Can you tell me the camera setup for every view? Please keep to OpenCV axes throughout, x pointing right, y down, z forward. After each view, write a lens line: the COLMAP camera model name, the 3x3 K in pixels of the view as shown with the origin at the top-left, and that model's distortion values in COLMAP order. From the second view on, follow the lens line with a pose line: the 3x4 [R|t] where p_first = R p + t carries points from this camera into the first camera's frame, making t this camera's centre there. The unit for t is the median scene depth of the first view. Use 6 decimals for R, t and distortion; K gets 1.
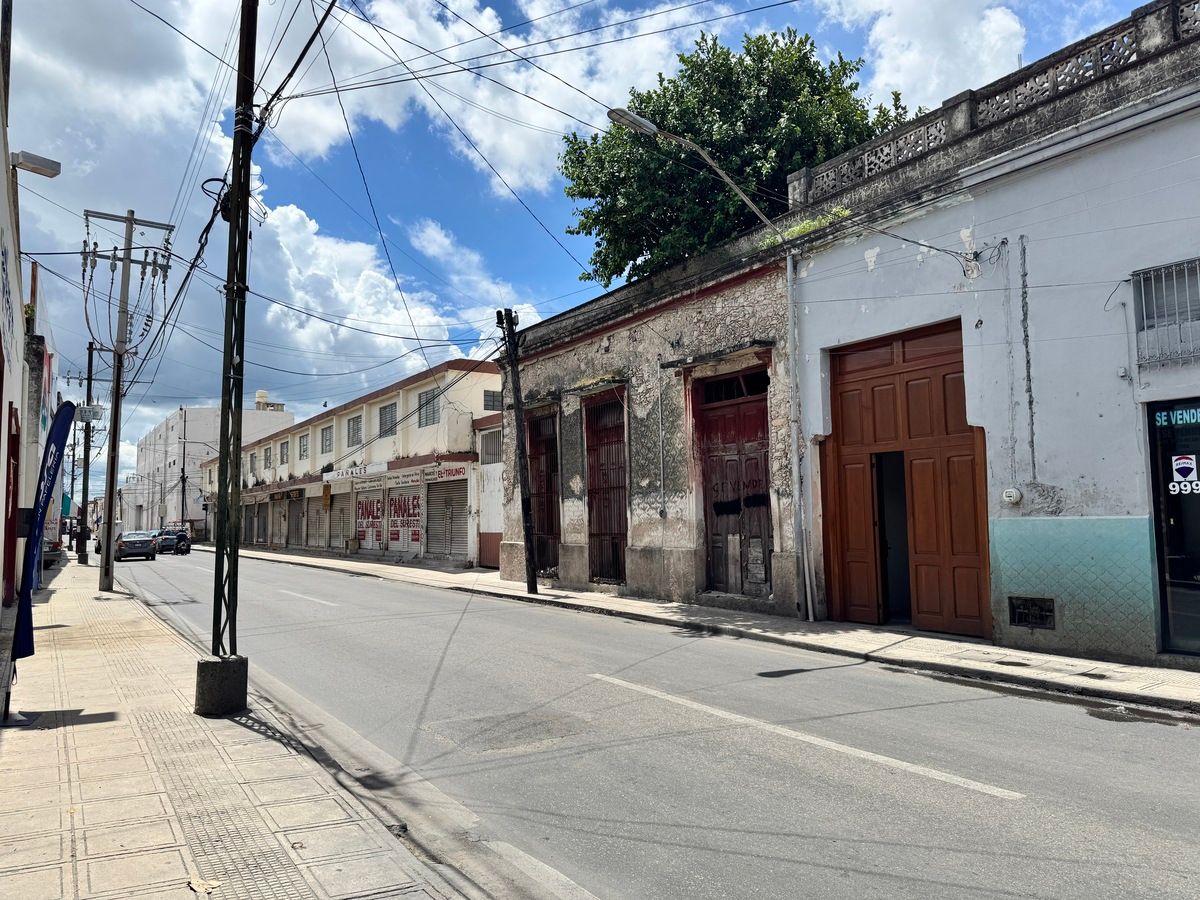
lens RADIAL K [[842.6, 0, 600.0], [0, 842.6, 450.0], [0, 0, 1]] dist [0.085076, -0.113202]
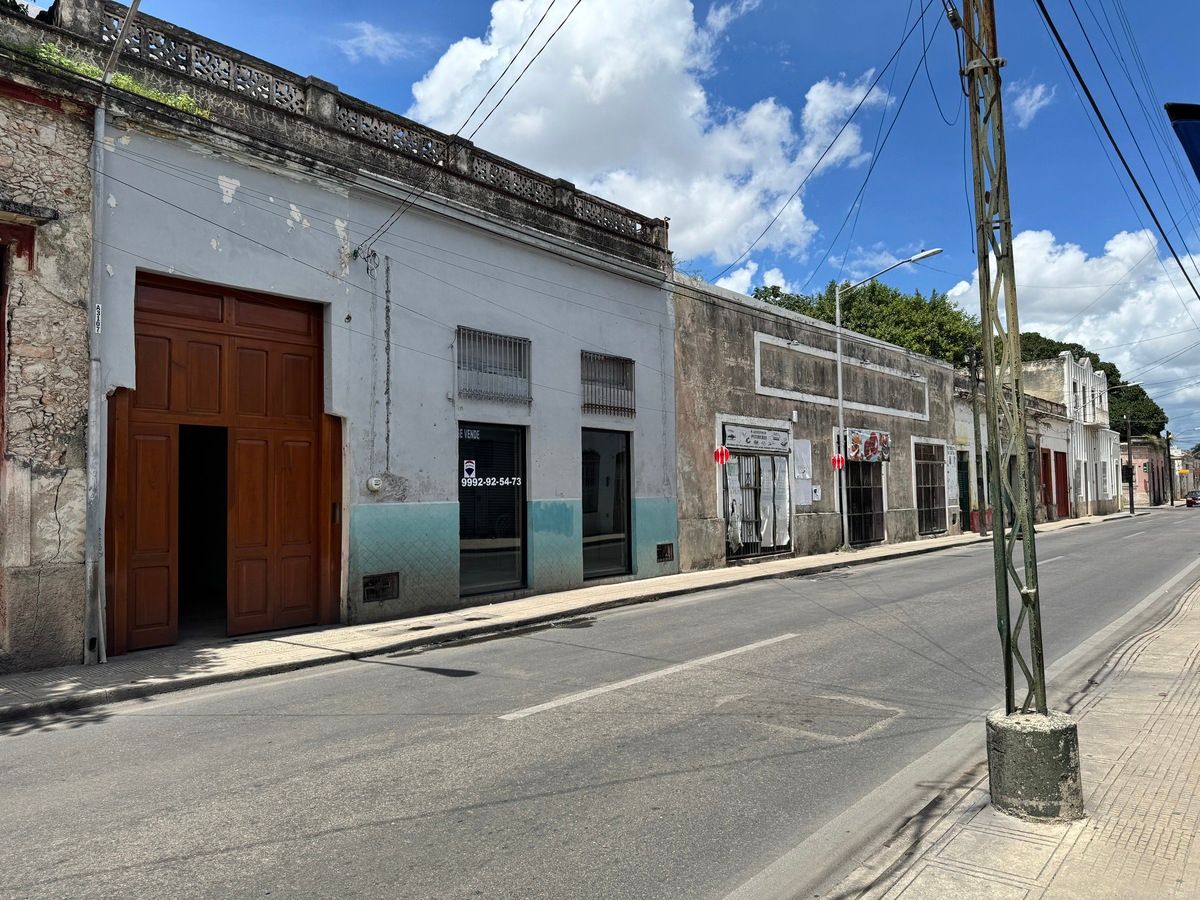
lens RADIAL K [[842.6, 0, 600.0], [0, 842.6, 450.0], [0, 0, 1]] dist [0.085076, -0.113202]
pose [[-0.307510, 0.073975, 0.948665, -0.655374], [-0.053617, 0.994042, -0.094893, 0.098793], [-0.950033, -0.080045, -0.301711, 1.061385]]
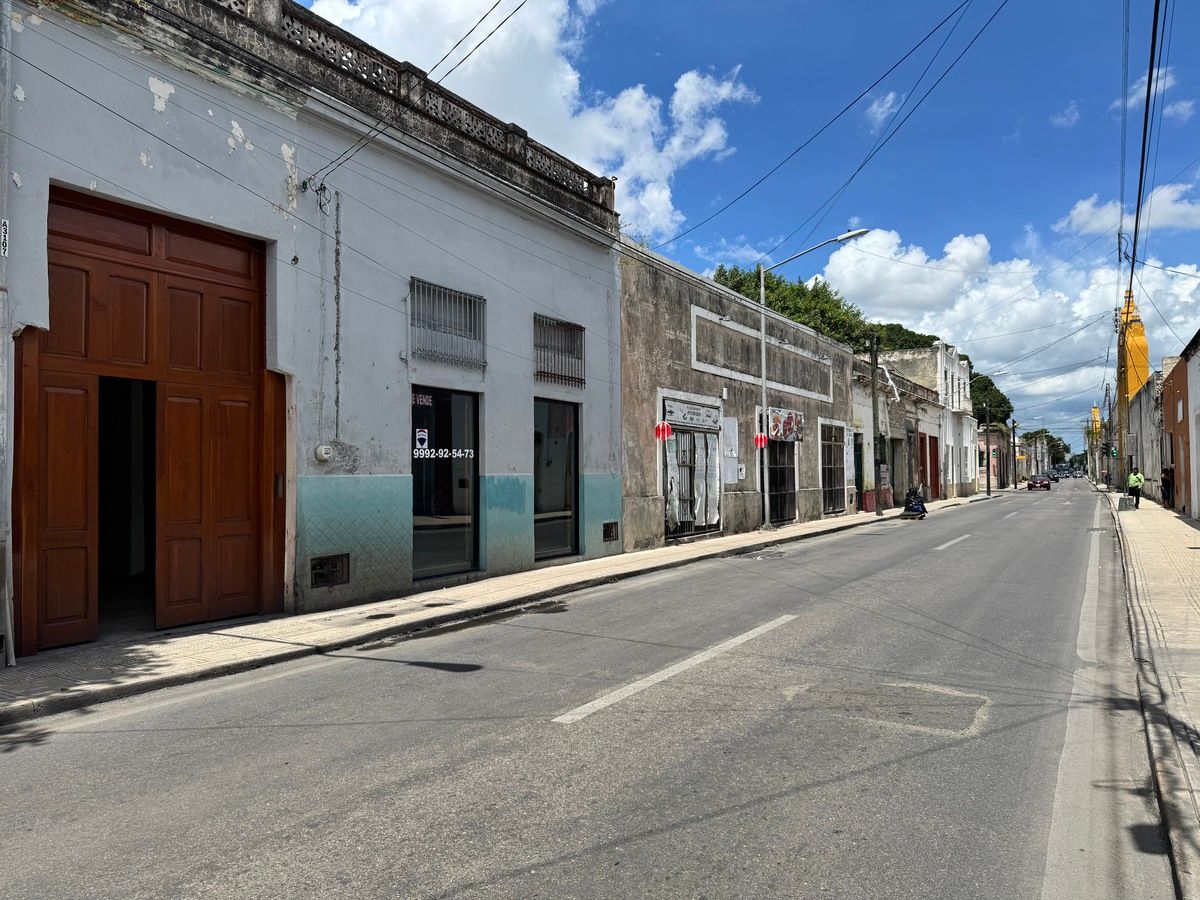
lens RADIAL K [[847.8, 0, 600.0], [0, 847.8, 450.0], [0, 0, 1]] dist [0.044148, -0.045969]
pose [[-0.448642, 0.048835, 0.892376, -0.518578], [-0.053574, 0.995241, -0.081399, 0.112606], [-0.892104, -0.084327, -0.443891, 1.153439]]
